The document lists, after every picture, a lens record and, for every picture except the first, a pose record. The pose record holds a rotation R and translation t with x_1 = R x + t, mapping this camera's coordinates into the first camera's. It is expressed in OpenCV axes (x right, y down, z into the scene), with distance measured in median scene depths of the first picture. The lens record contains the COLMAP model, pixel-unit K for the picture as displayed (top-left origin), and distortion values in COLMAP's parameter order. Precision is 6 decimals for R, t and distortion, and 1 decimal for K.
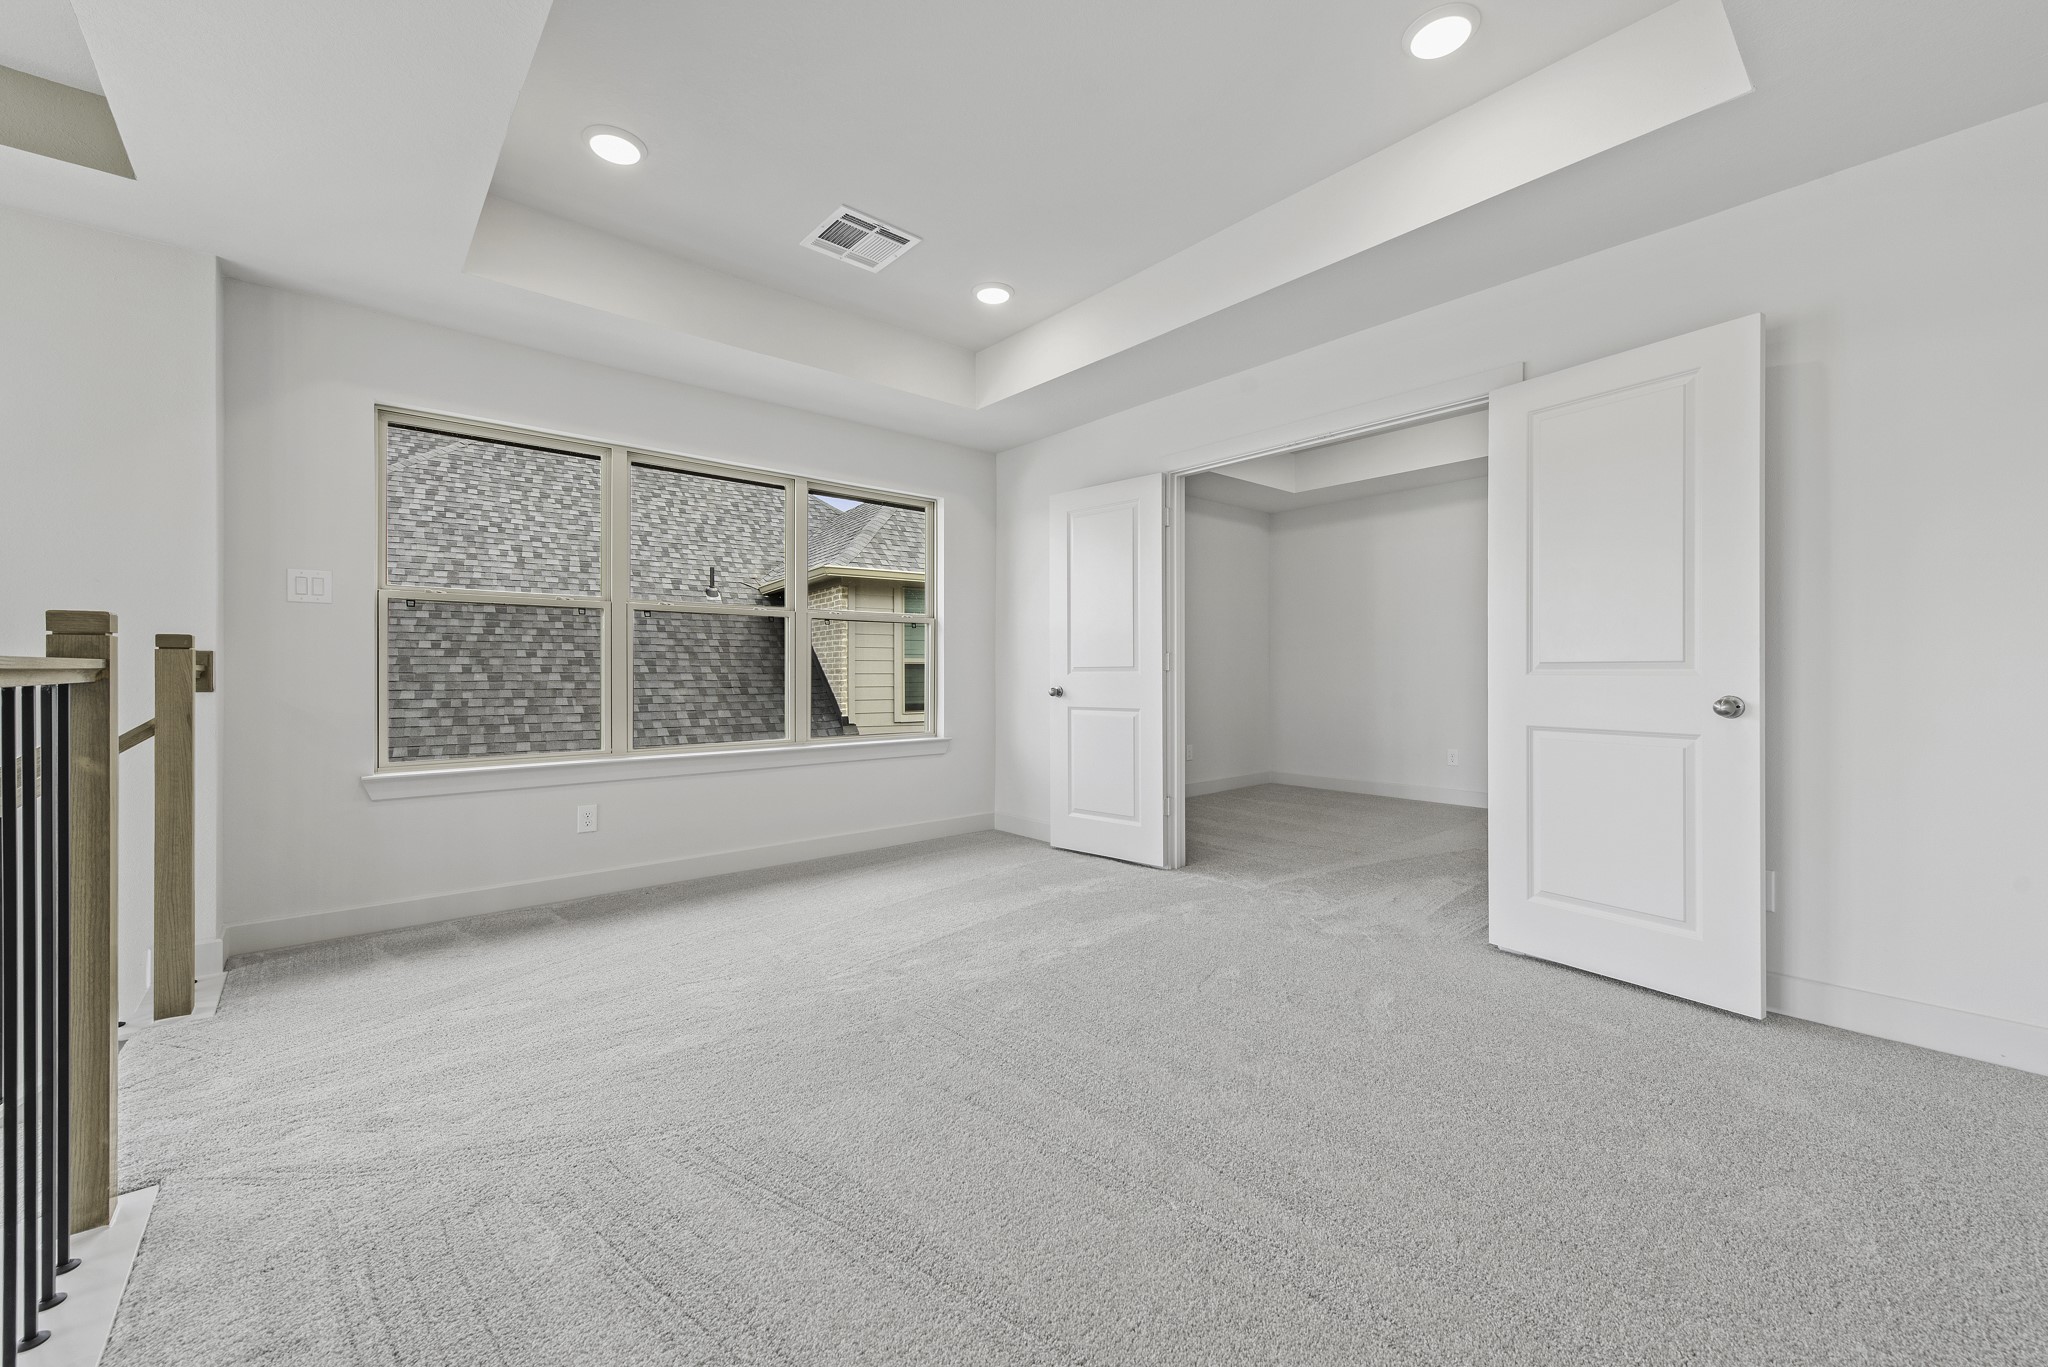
lens RADIAL K [[806.0, 0, 1022.3], [0, 806.0, 674.2], [0, 0, 1]] dist [0.014440, -0.004294]
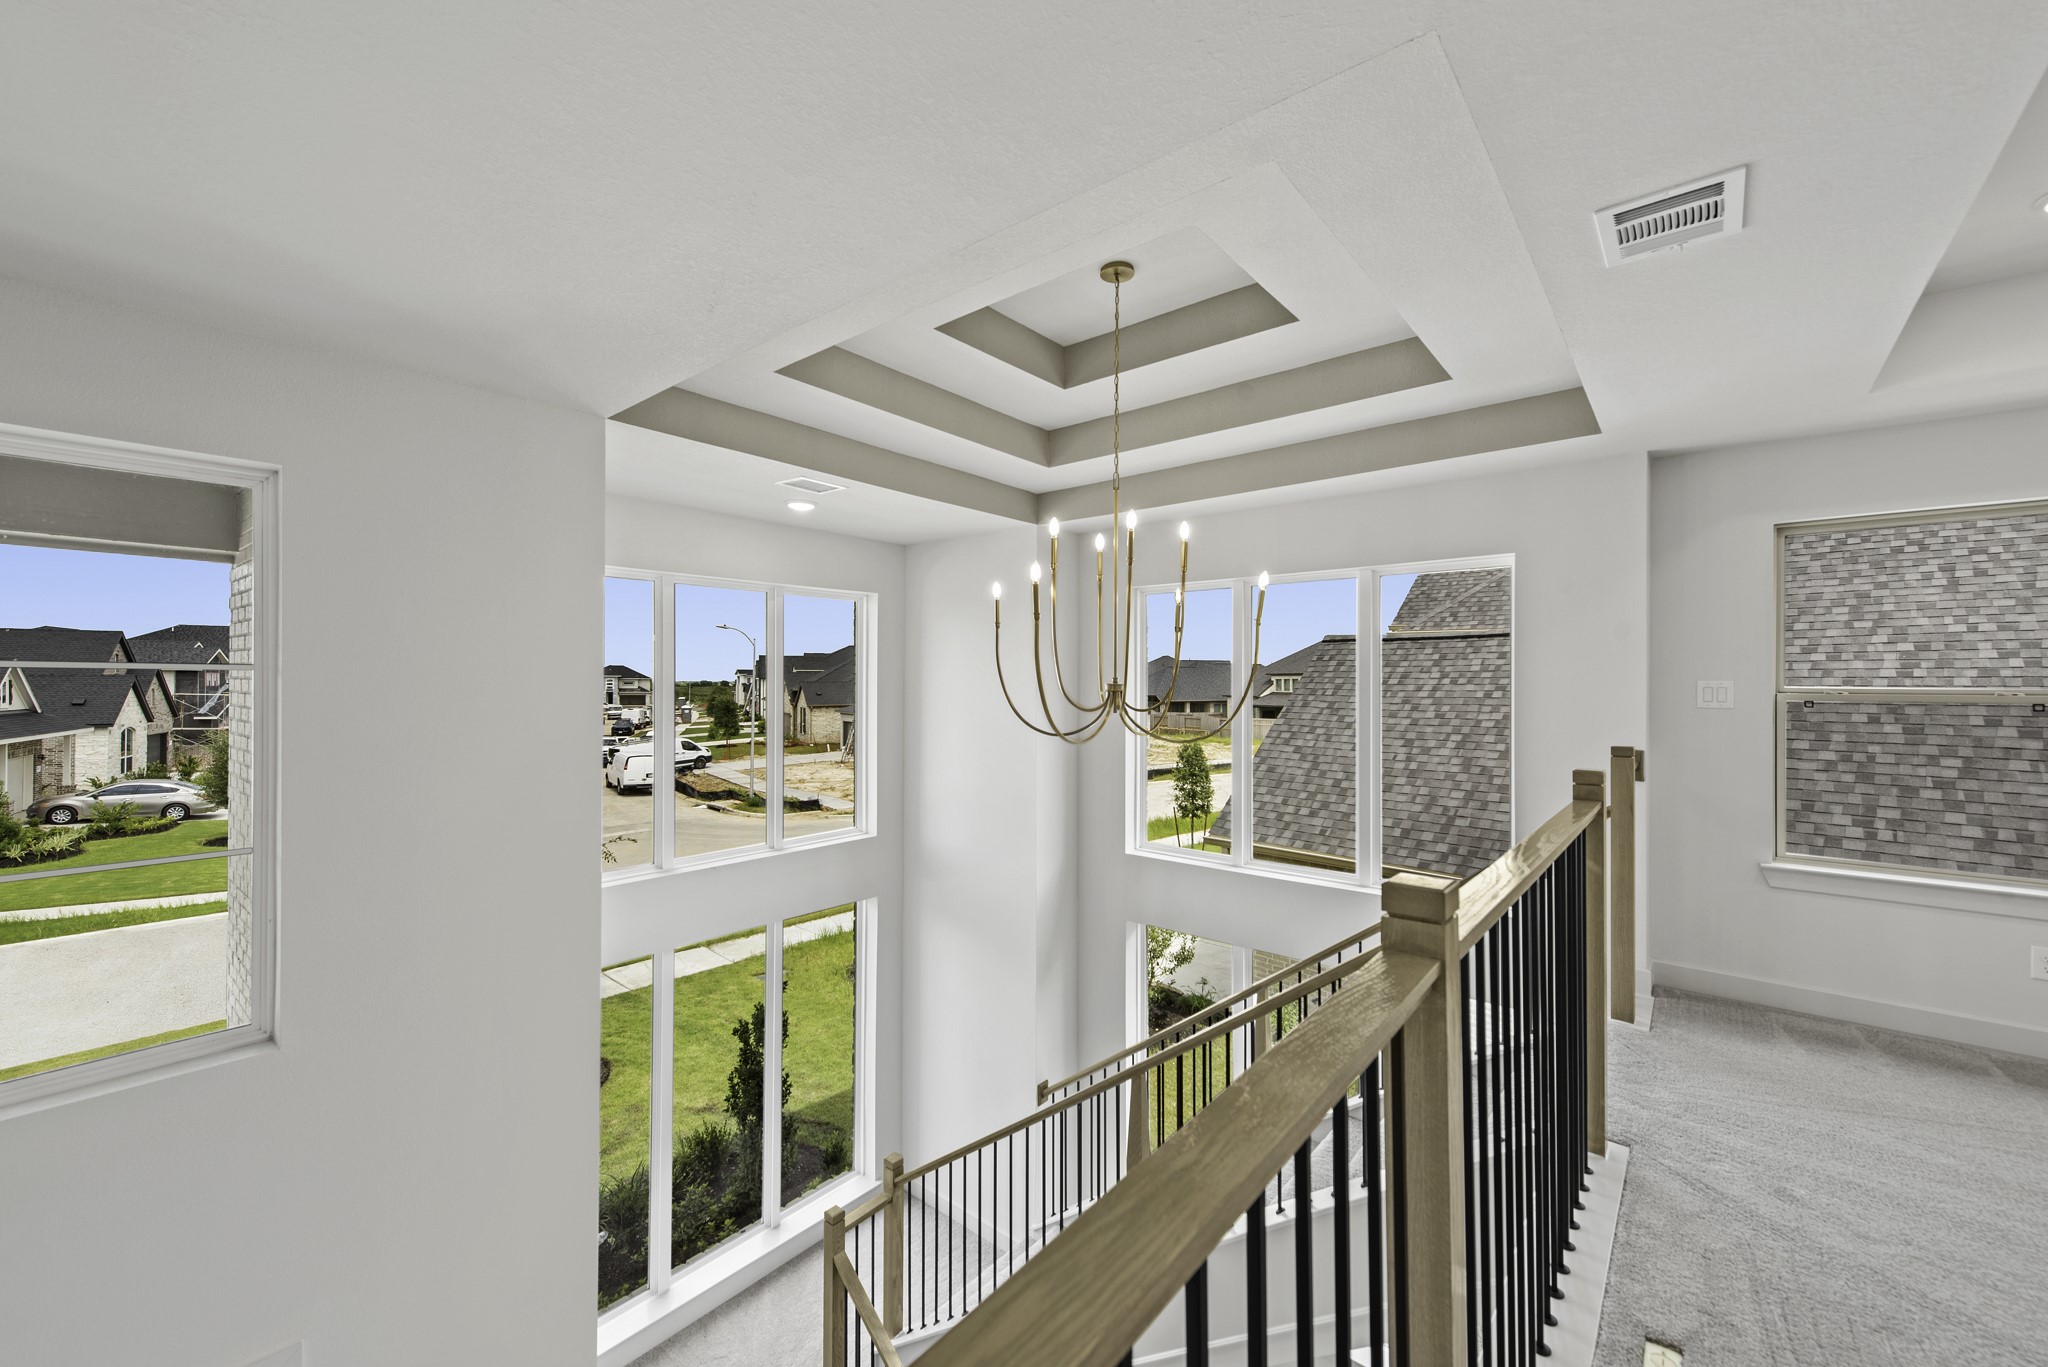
lens RADIAL K [[806.0, 0, 1022.3], [0, 806.0, 674.2], [0, 0, 1]] dist [0.014440, -0.004294]
pose [[0.161231, -0.002076, -0.986914, 0.050969], [-0.004572, 0.999985, -0.002850, -0.049328], [0.986906, 0.004971, 0.161220, -0.073128]]
